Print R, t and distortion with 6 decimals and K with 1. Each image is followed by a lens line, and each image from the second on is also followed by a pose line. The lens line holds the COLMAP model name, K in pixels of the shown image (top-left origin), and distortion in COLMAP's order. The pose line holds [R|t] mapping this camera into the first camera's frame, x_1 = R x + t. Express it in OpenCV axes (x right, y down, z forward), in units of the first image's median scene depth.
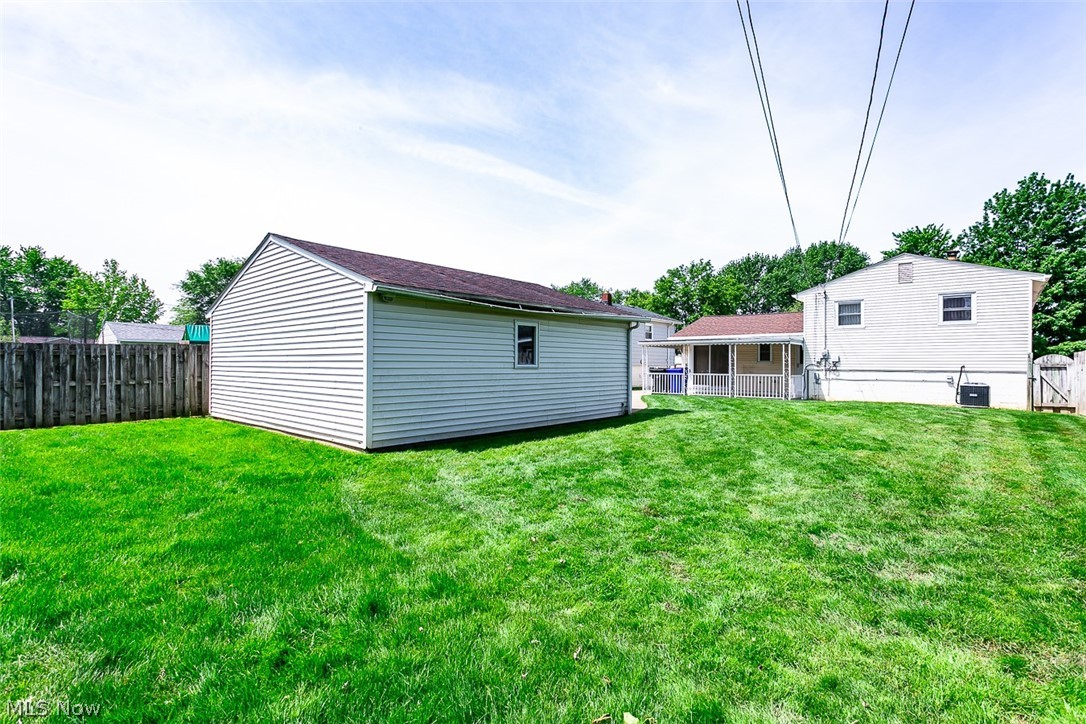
lens RADIAL K [[515.4, 0, 544.2], [0, 515.4, 362.8], [0, 0, 1]] dist [0.003916, -0.001397]
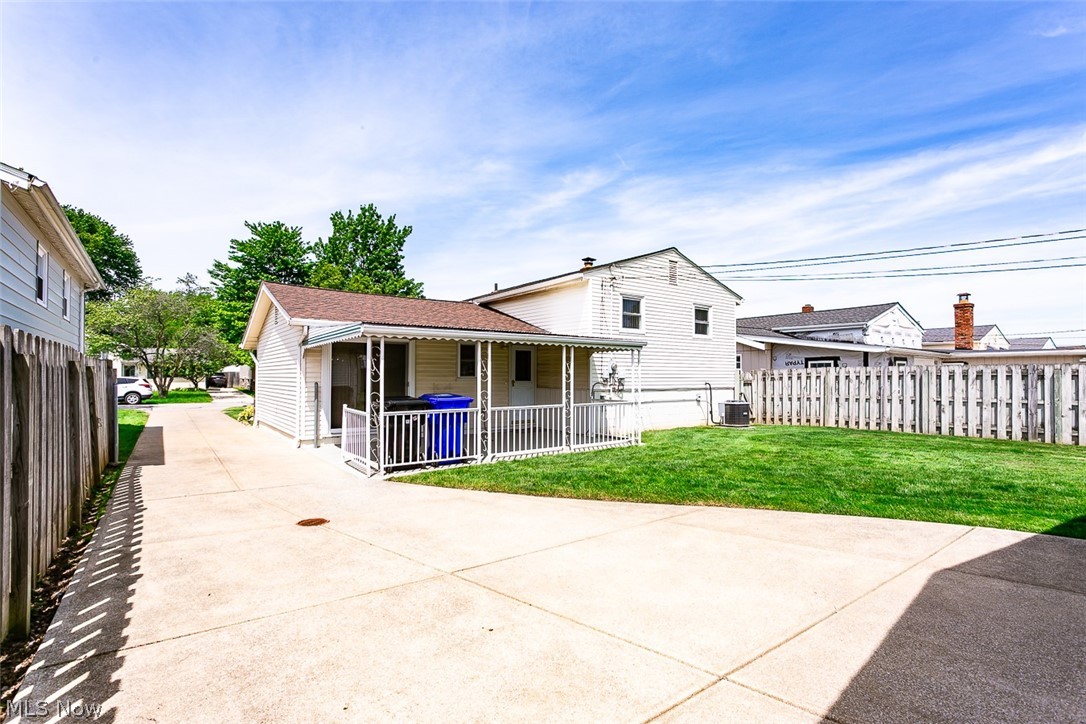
lens RADIAL K [[515.4, 0, 544.6], [0, 515.4, 369.8], [0, 0, 1]] dist [0.003916, -0.001397]
pose [[0.198785, 0.006609, 0.980021, -0.151097], [-0.002578, 0.999977, -0.006221, -0.009160], [-0.980040, -0.001290, 0.198797, 0.950689]]
